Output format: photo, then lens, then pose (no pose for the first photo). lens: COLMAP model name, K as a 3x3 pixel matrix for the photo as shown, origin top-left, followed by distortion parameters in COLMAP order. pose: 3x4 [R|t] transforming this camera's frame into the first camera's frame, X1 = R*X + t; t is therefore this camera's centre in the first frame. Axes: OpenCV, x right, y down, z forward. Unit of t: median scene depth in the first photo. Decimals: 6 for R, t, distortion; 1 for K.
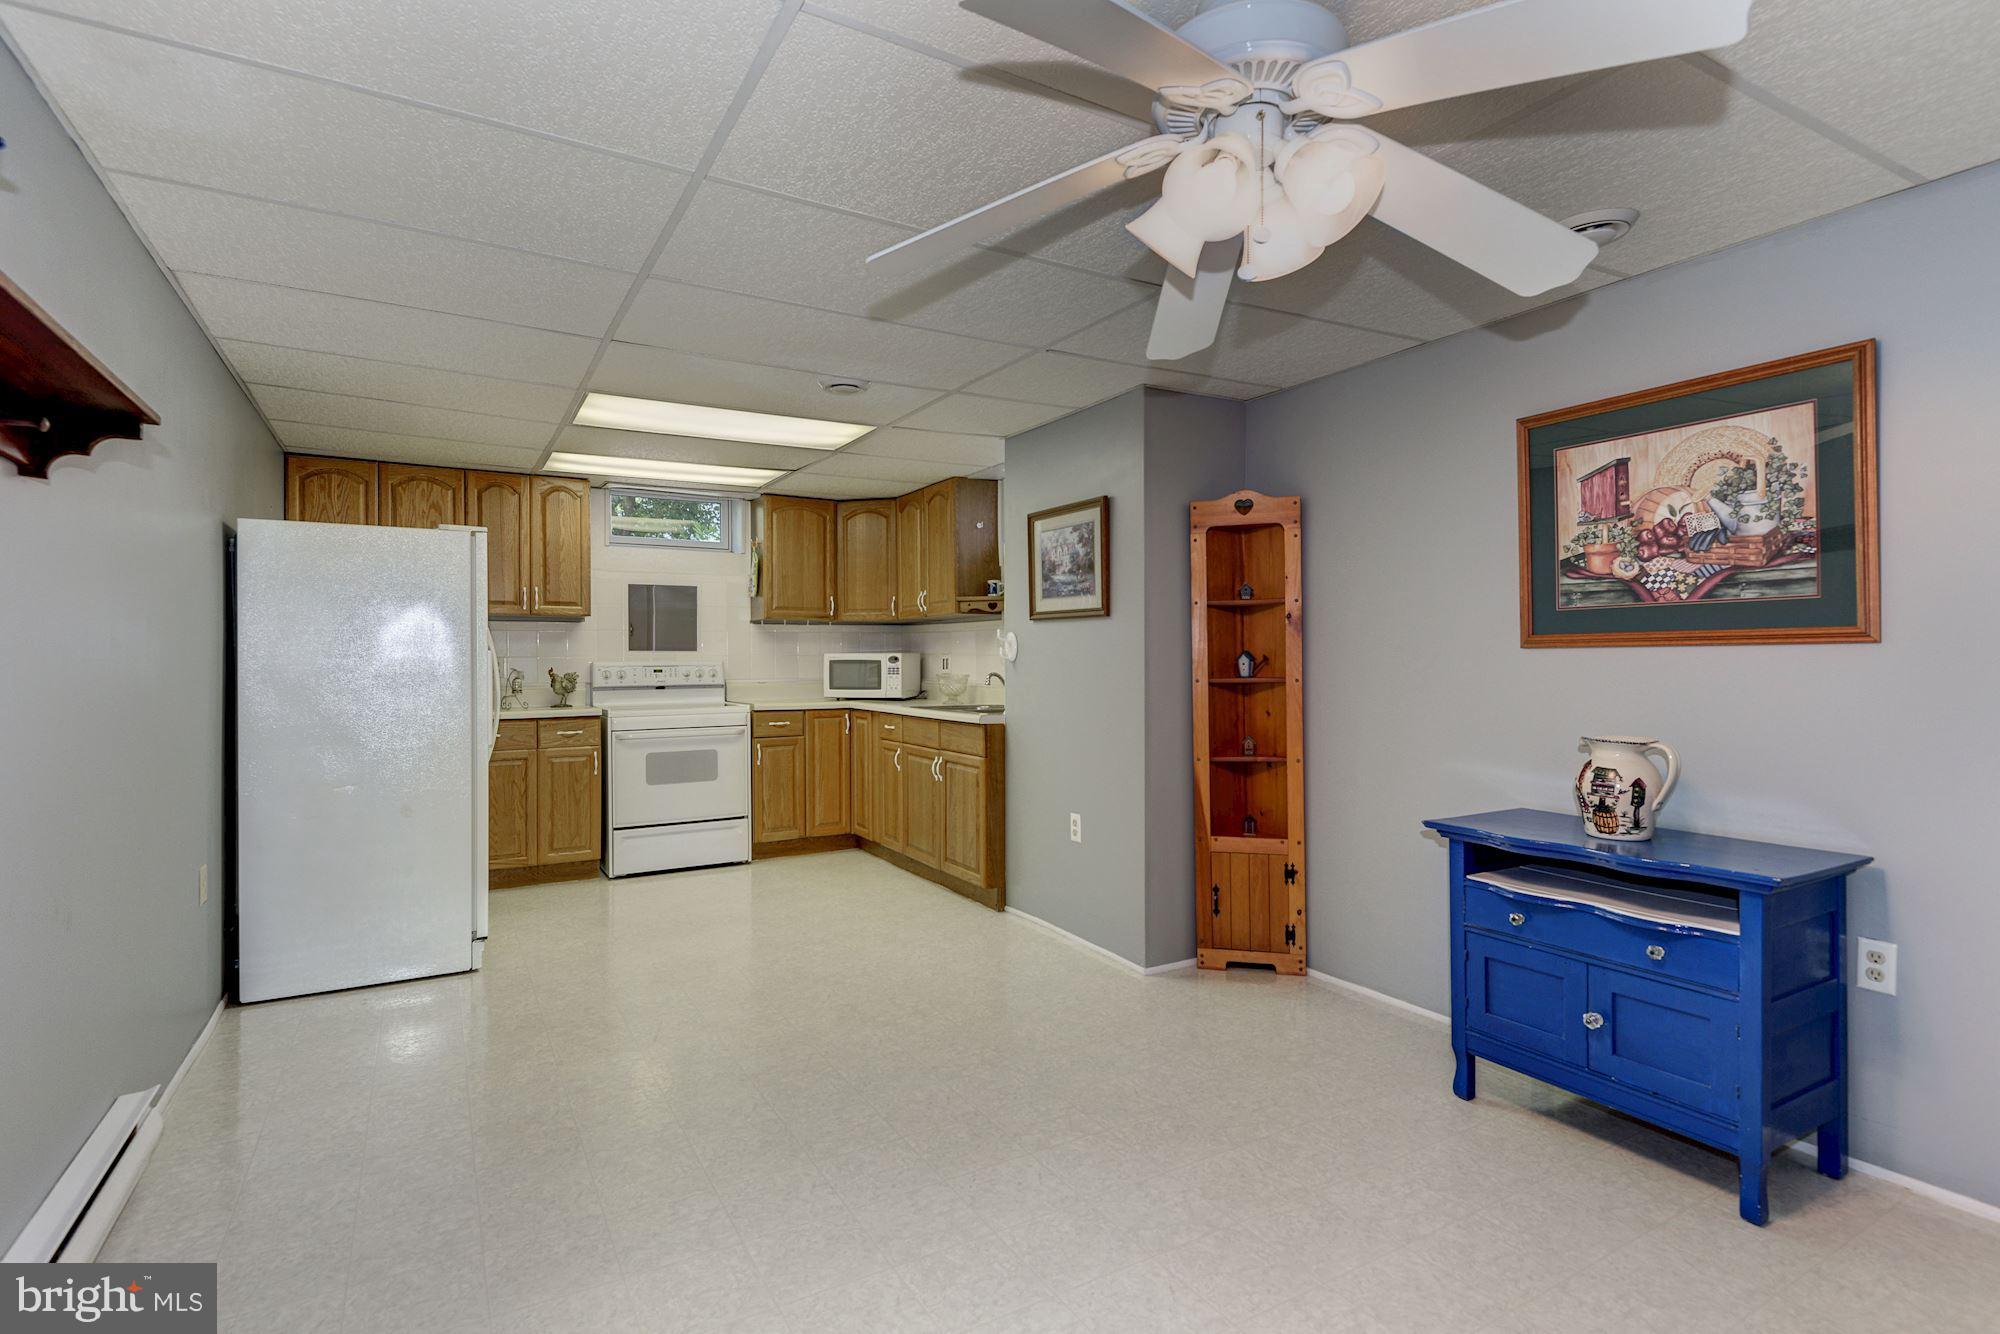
lens RADIAL K [[1027.8, 0, 1012.5], [0, 1027.8, 666.3], [0, 0, 1]] dist [0.014054, -0.024185]
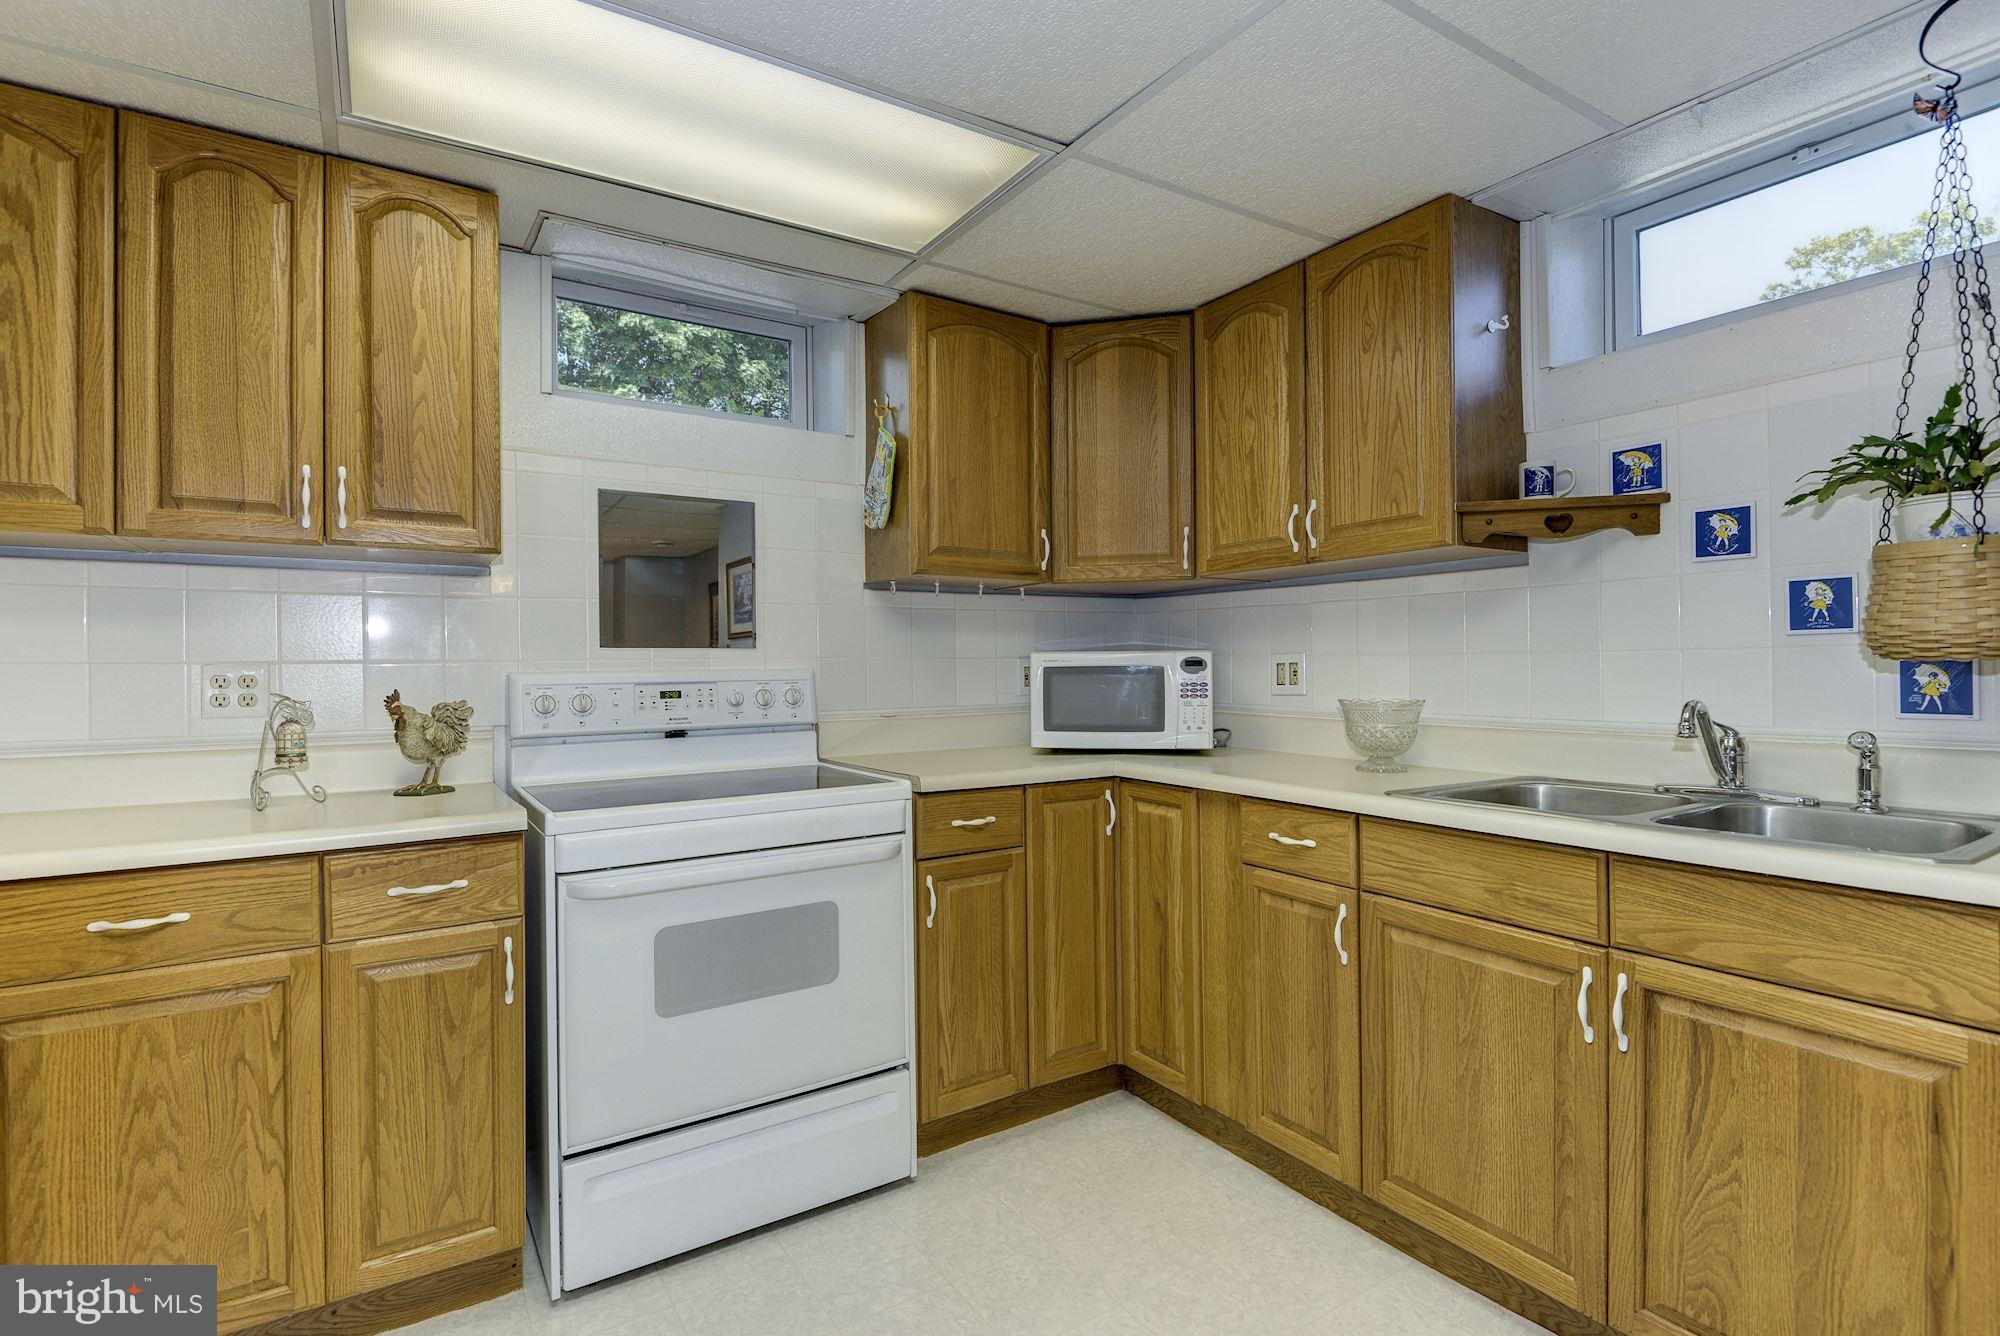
lens RADIAL K [[1027.8, 0, 1012.5], [0, 1027.8, 667.3], [0, 0, 1]] dist [0.014054, -0.024185]
pose [[0.999309, -0.005157, 0.036821, -0.228255], [0.005394, 0.999965, -0.006330, -0.003417], [-0.036787, 0.006524, 0.999302, 0.595290]]
